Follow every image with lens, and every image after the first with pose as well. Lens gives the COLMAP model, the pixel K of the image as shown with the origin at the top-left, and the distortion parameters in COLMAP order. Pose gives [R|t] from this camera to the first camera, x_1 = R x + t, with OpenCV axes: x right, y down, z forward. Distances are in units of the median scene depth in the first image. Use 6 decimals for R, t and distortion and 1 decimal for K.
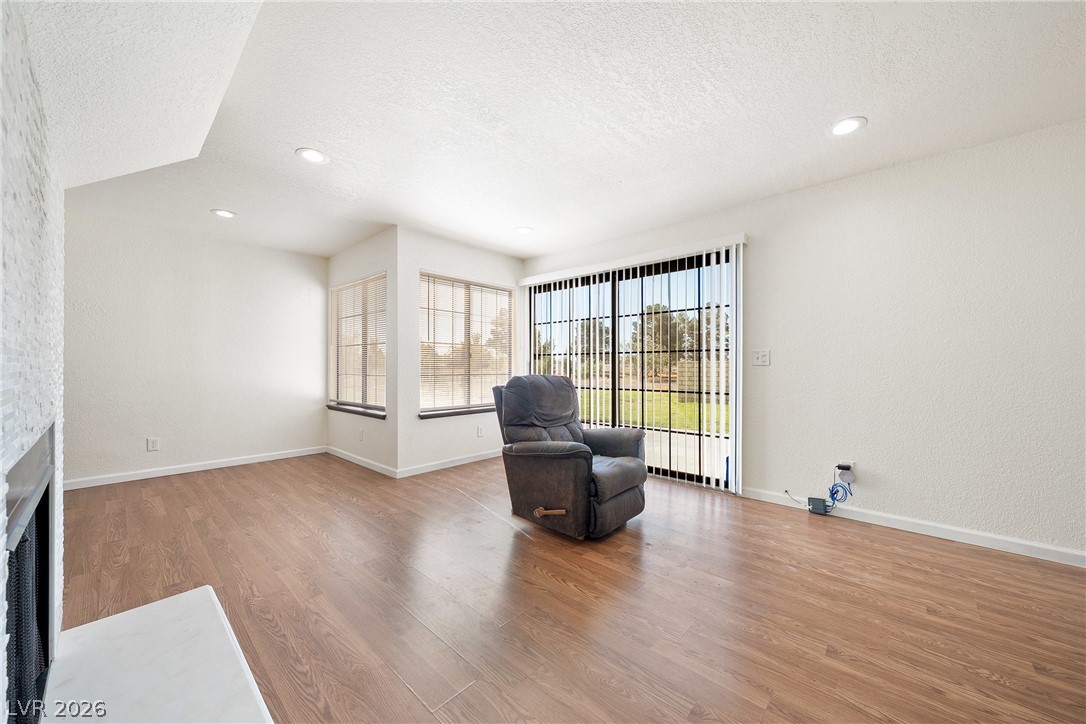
lens RADIAL K [[396.6, 0, 552.8], [0, 396.6, 360.1], [0, 0, 1]] dist [-0.000139, -0.000054]
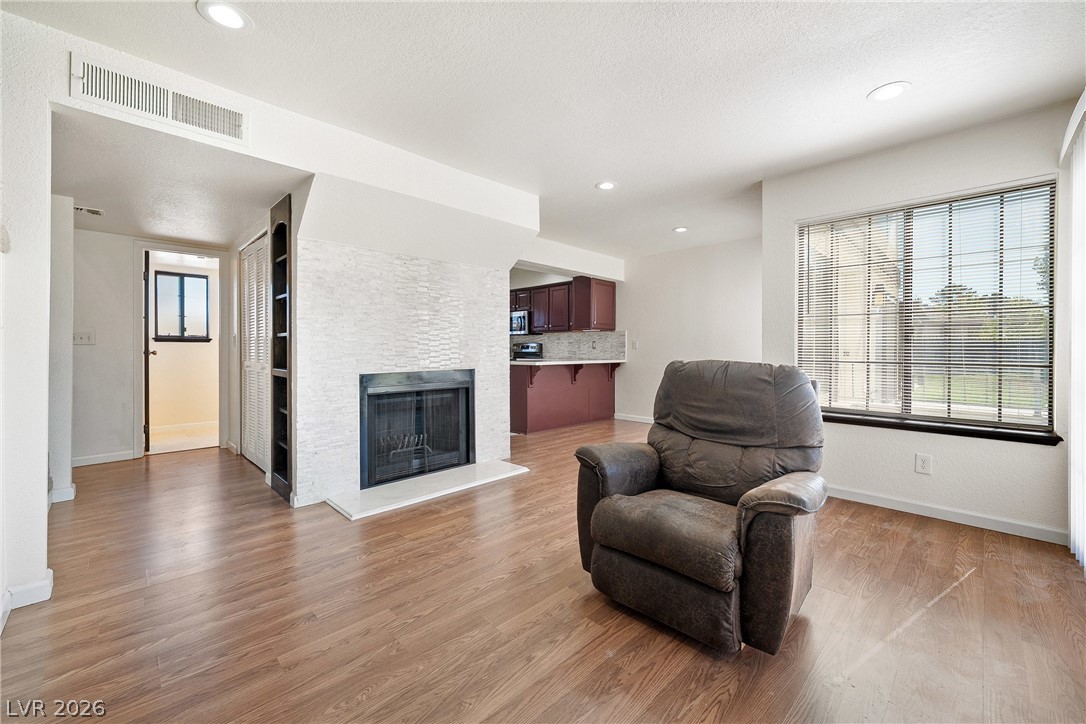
lens RADIAL K [[432.3, 0, 545.4], [0, 432.3, 351.5], [0, 0, 1]] dist [0.000045, -0.000138]
pose [[-0.061360, 0.005732, -0.998099, 0.501549], [0.012086, 0.999914, 0.004999, 0.009660], [0.998043, -0.011756, -0.061424, 0.544084]]
